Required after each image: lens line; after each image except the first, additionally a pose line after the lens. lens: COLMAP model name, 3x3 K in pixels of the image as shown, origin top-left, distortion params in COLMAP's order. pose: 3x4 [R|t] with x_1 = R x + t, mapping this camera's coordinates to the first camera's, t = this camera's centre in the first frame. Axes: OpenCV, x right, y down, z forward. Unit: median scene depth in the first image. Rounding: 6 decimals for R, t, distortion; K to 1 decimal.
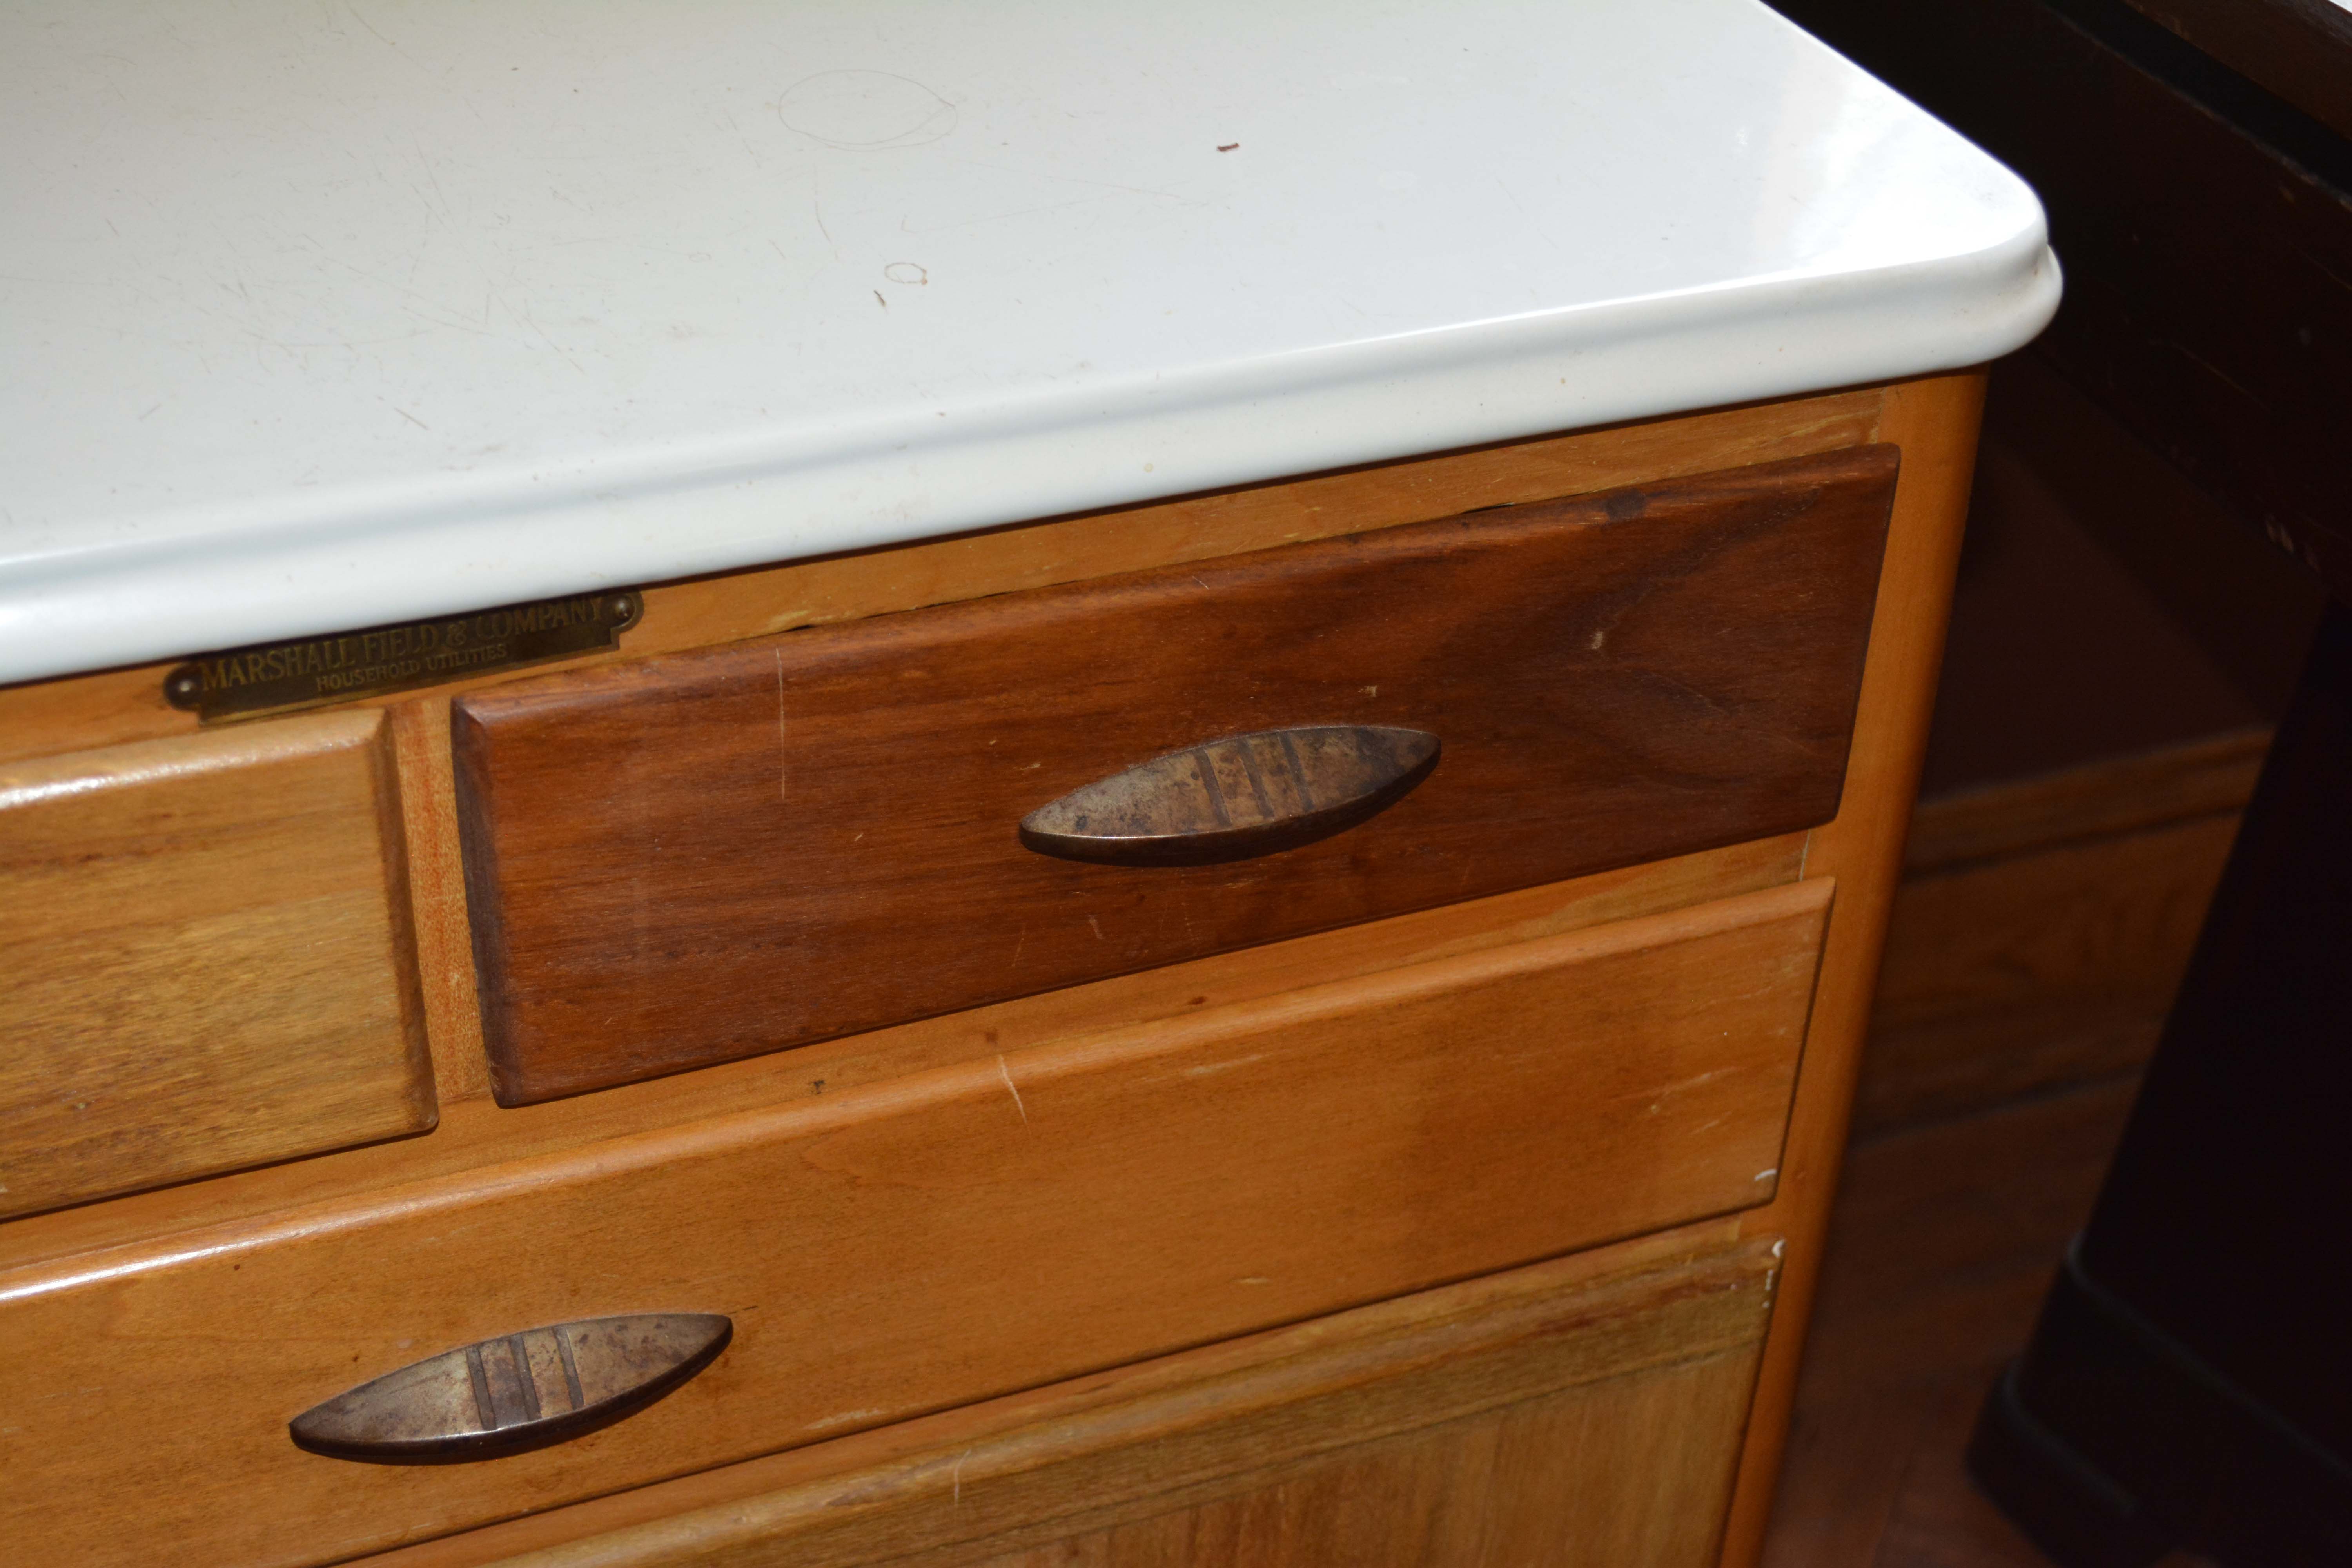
lens RADIAL K [[3415.6, 0, 1172.8], [0, 3415.6, 786.2], [0, 0, 1]] dist [-0.131703, 0.000000]
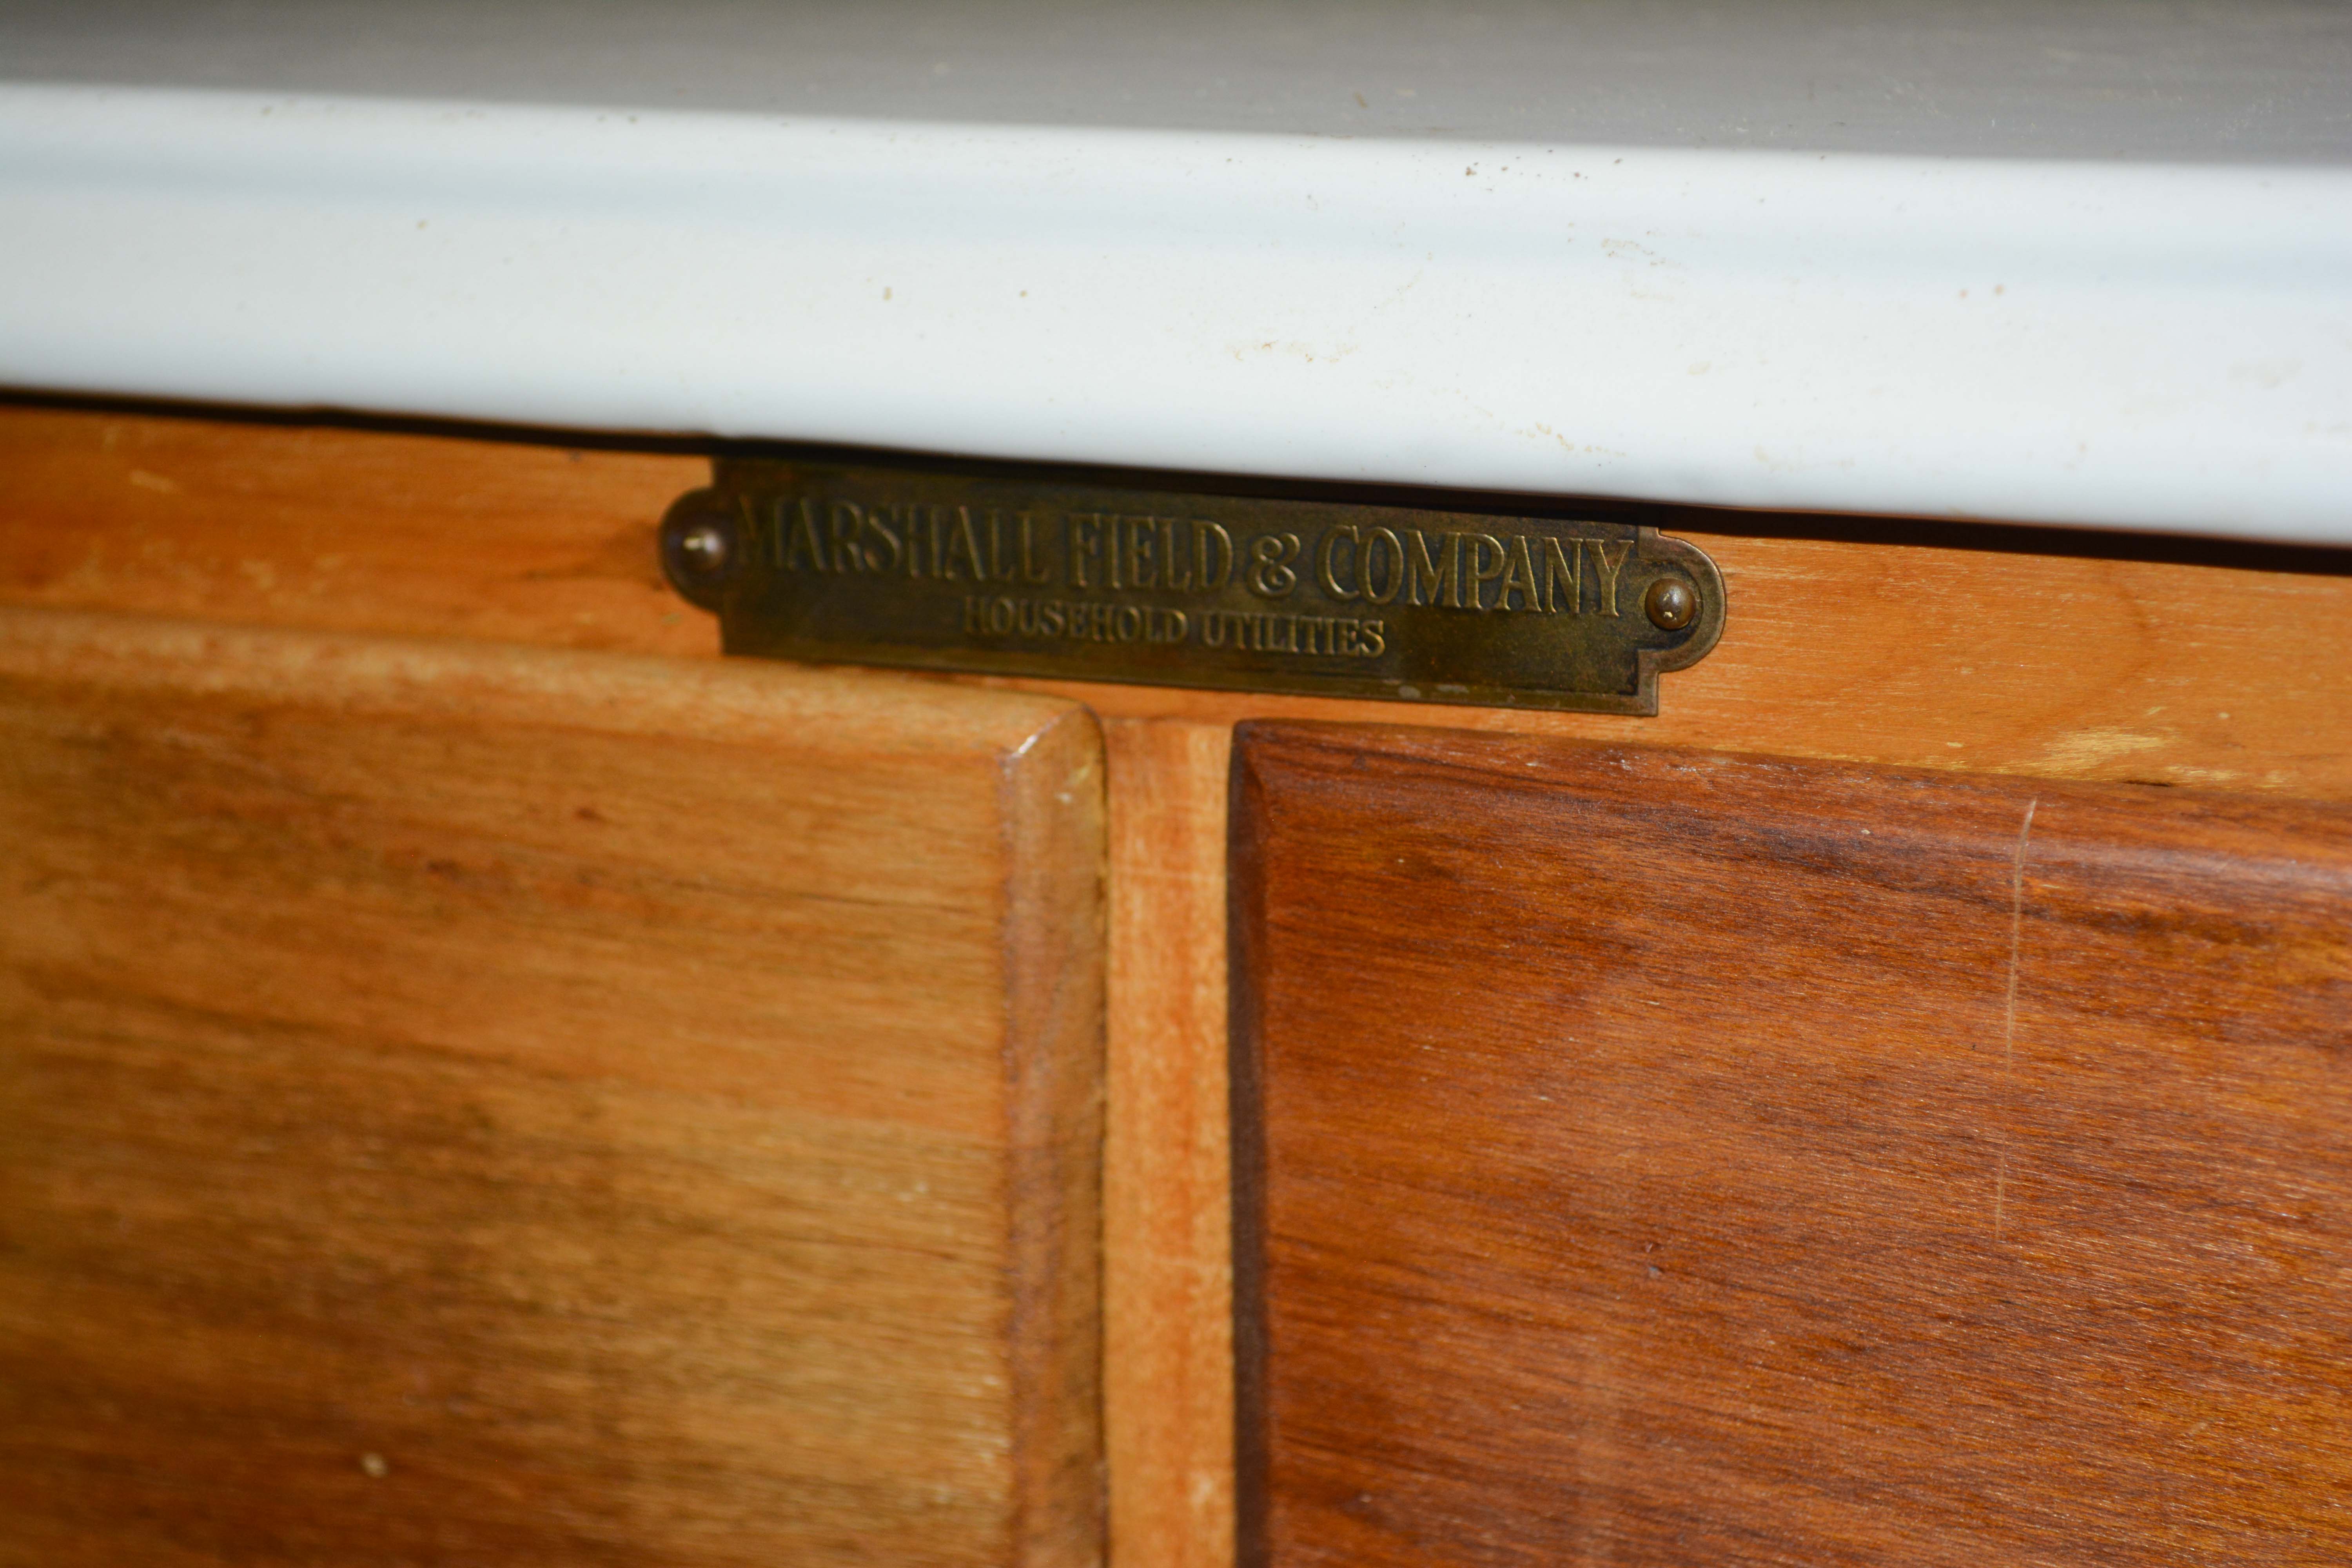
lens RADIAL K [[4105.2, 0, 1175.3], [0, 4105.2, 785.8], [0, 0, 1]] dist [0.012965, 0.000000]
pose [[0.725422, 0.131140, -0.675696, 0.120675], [-0.354191, 0.912854, -0.203090, 0.083567], [0.590179, 0.386651, 0.708654, 0.620520]]
